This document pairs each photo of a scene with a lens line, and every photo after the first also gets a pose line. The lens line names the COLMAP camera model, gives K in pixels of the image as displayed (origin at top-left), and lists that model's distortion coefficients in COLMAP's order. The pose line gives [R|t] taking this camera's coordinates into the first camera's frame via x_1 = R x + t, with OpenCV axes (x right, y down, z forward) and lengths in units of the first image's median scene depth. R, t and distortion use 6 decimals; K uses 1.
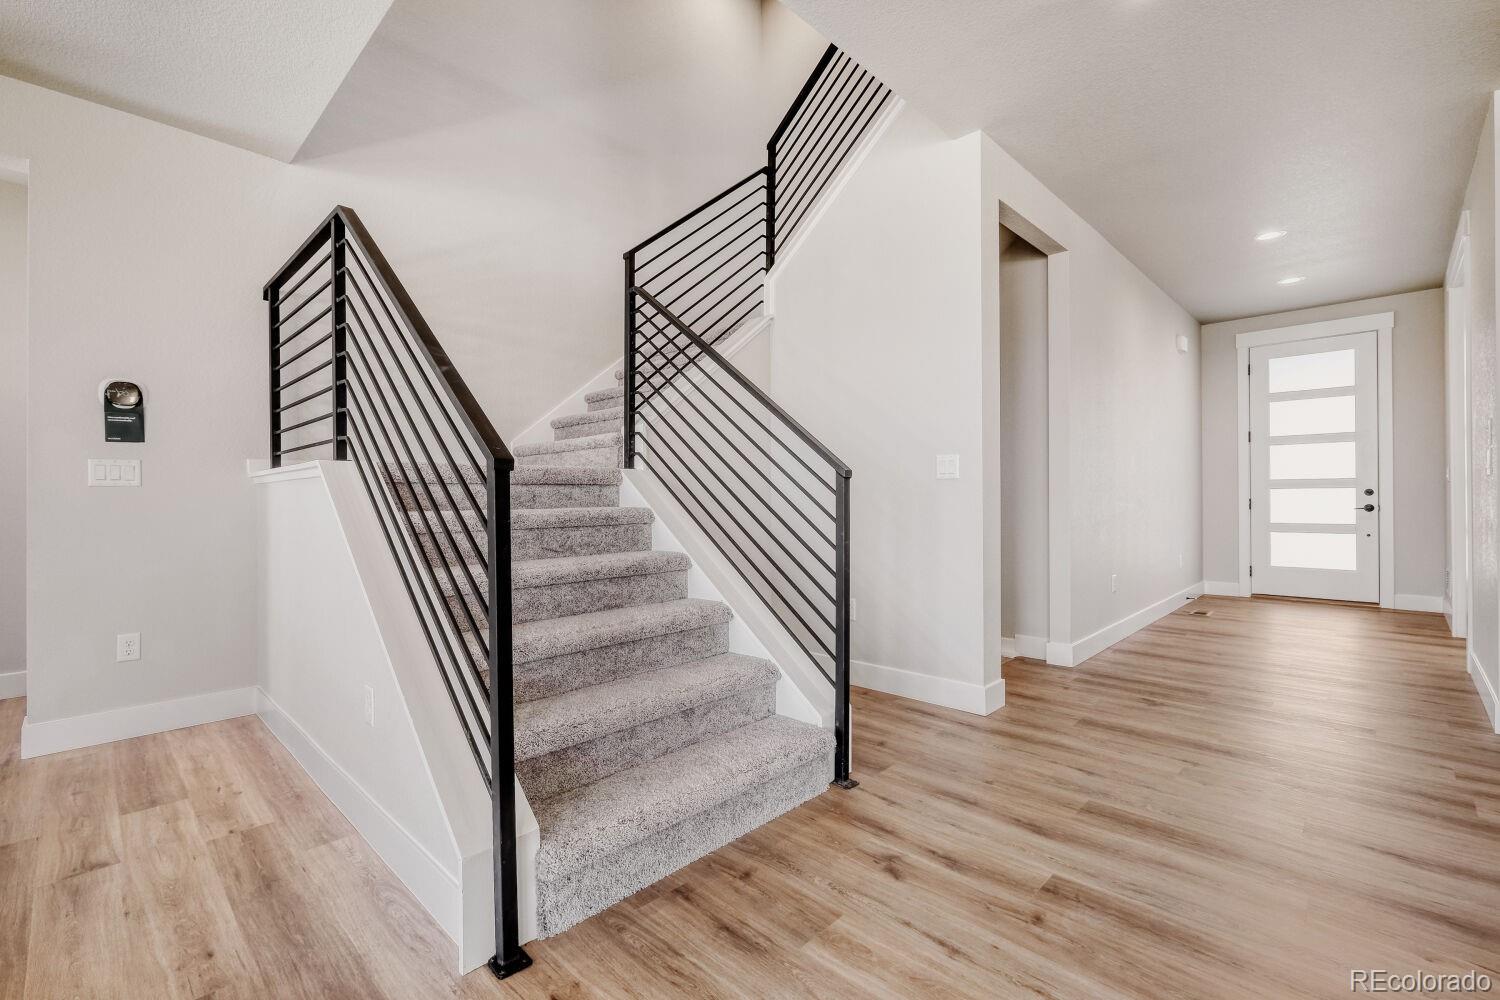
lens RADIAL K [[672.0, 0, 745.1], [0, 672.0, 497.1], [0, 0, 1]] dist [0.011189, -0.000884]
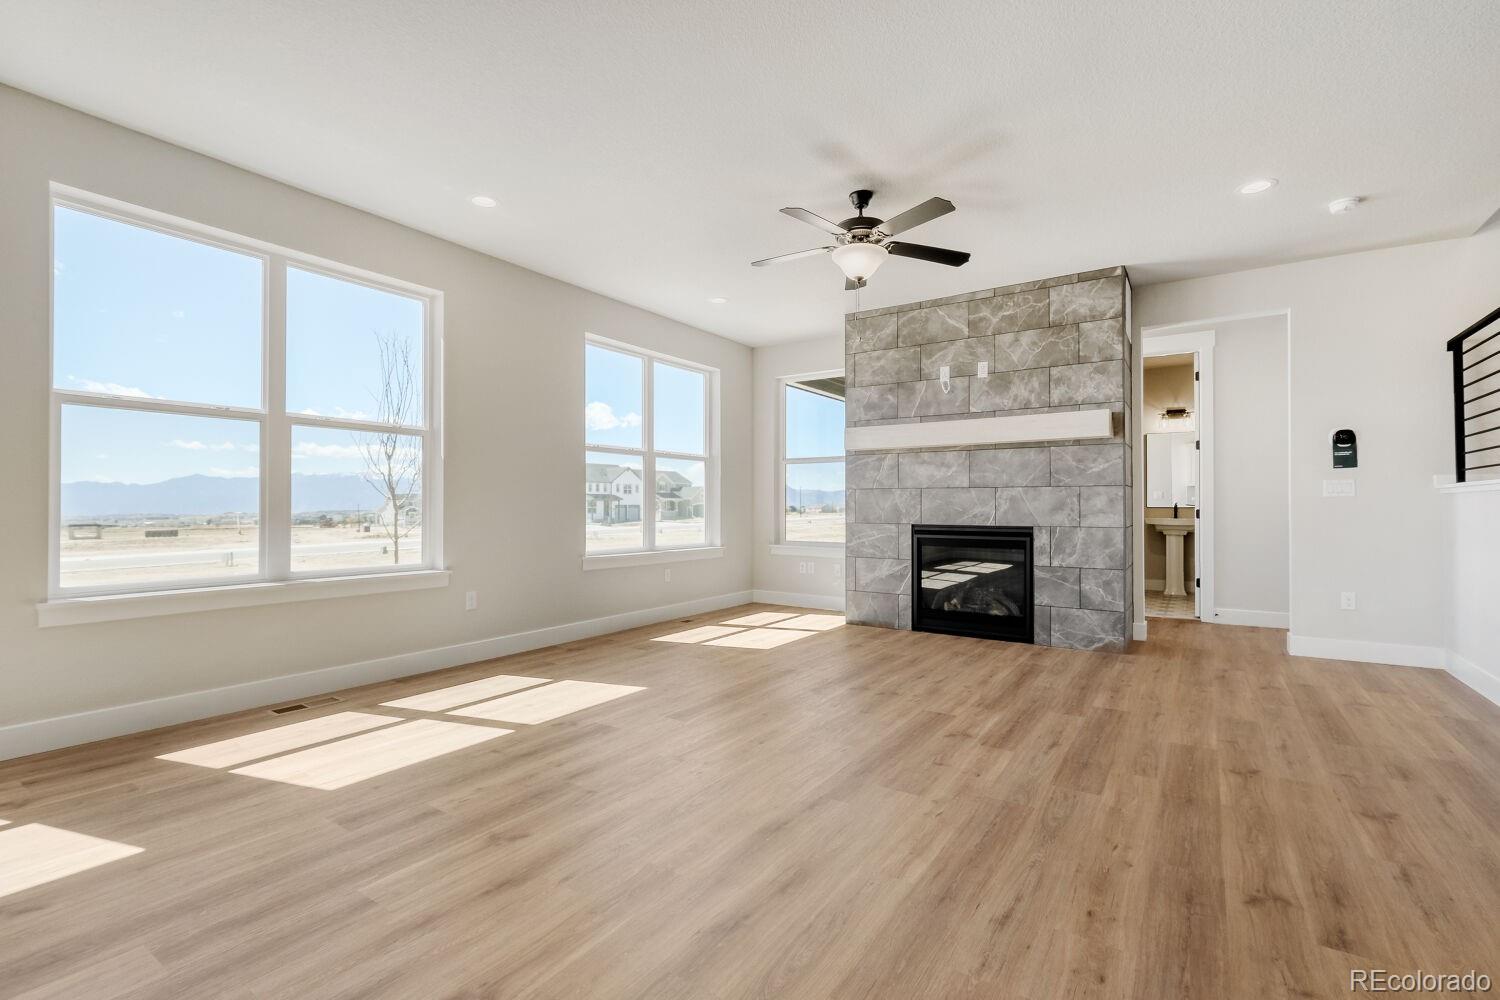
lens RADIAL K [[672.0, 0, 752.9], [0, 672.0, 490.0], [0, 0, 1]] dist [0.011189, -0.000884]
pose [[0.163074, -0.011276, -0.986549, 0.204898], [-0.000059, 0.999935, -0.011439, -0.005985], [0.986614, 0.001924, 0.163063, -0.305468]]
